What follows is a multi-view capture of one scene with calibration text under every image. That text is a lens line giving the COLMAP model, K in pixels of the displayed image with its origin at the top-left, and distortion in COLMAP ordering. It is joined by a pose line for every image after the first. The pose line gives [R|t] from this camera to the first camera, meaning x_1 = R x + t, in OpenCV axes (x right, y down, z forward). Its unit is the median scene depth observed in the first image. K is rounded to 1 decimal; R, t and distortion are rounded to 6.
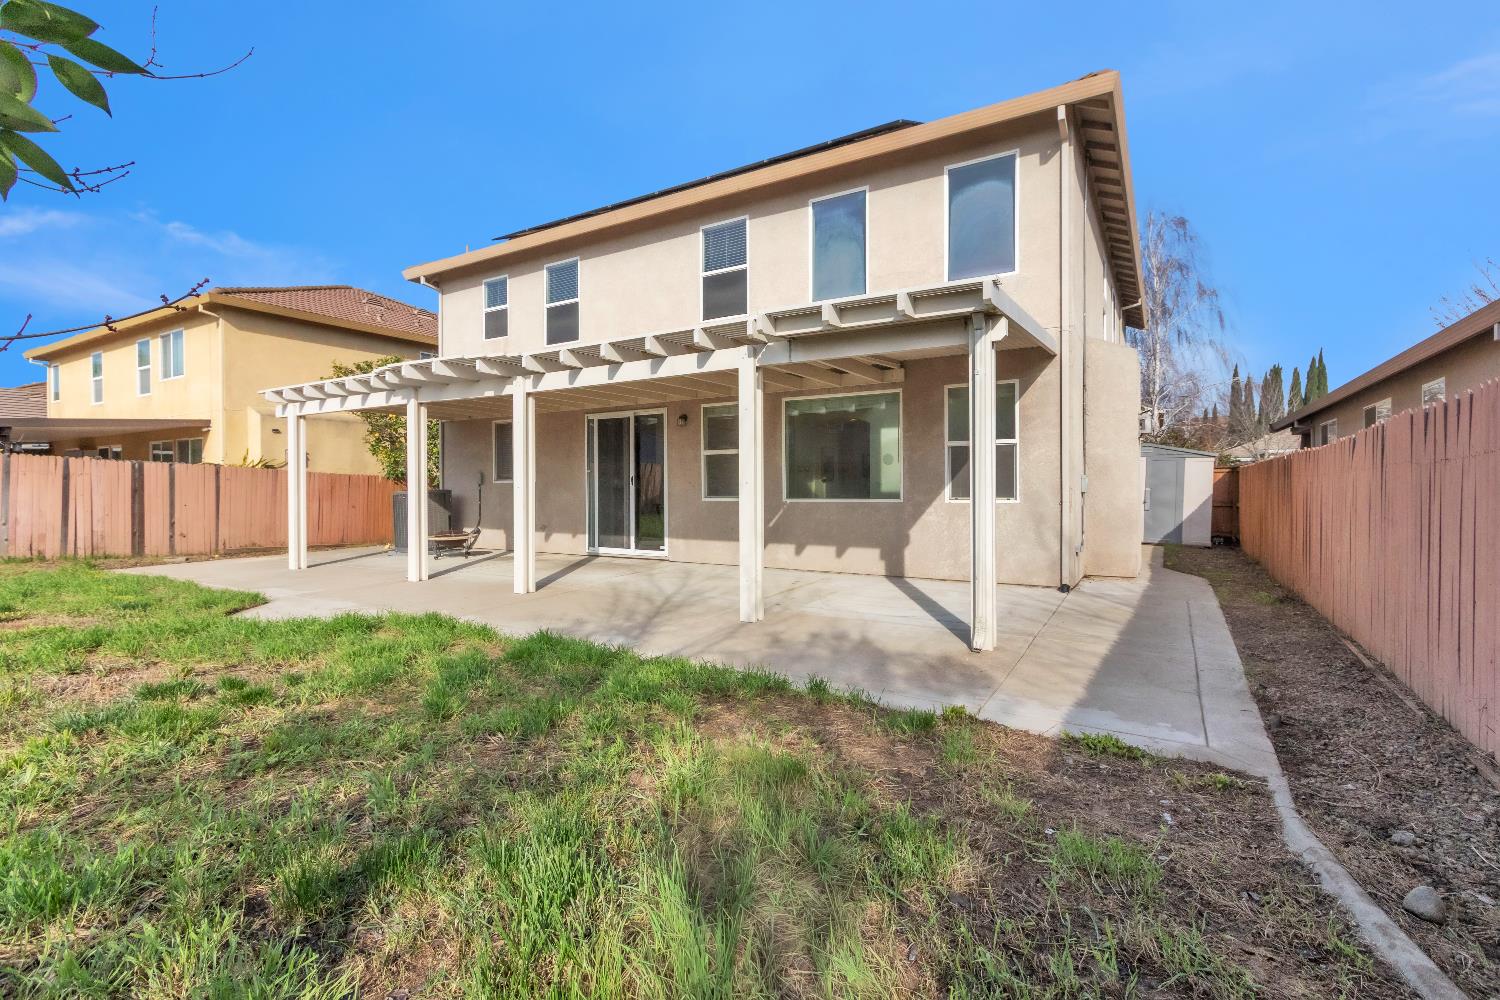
lens RADIAL K [[690.1, 0, 750.9], [0, 690.1, 483.2], [0, 0, 1]] dist [0.002084, -0.000556]
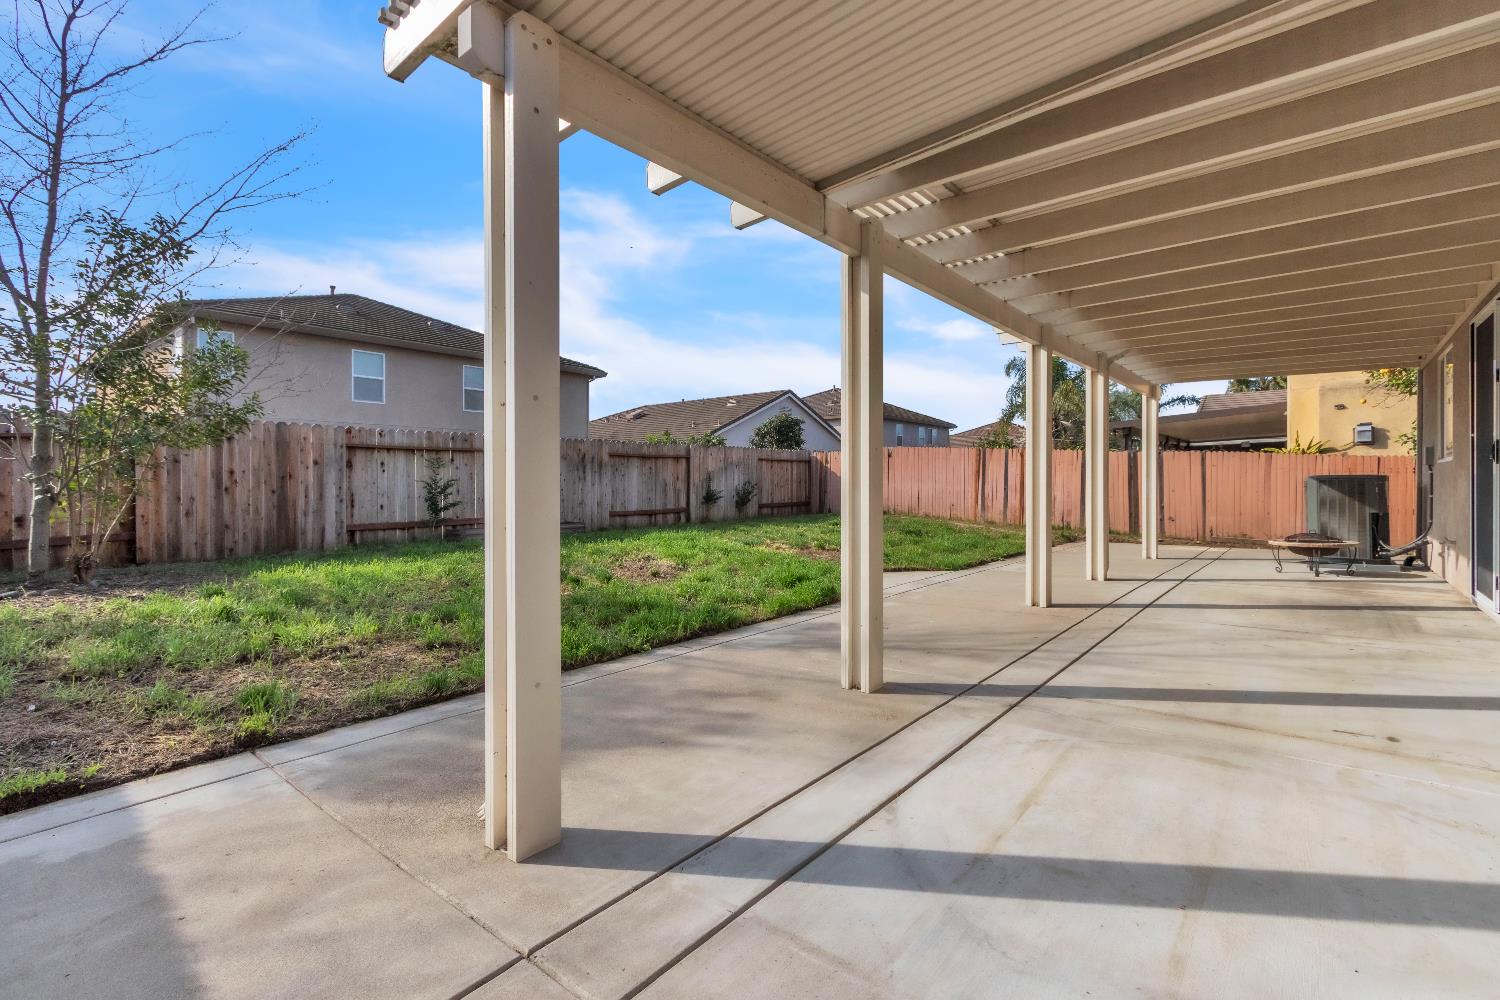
lens RADIAL K [[690.1, 0, 750.9], [0, 690.1, 483.2], [0, 0, 1]] dist [0.002084, -0.000556]
pose [[-0.142511, 0.005912, -0.989776, 0.626940], [0.004105, 0.999977, 0.005382, 0.024386], [0.989785, -0.003296, -0.142532, 1.037778]]
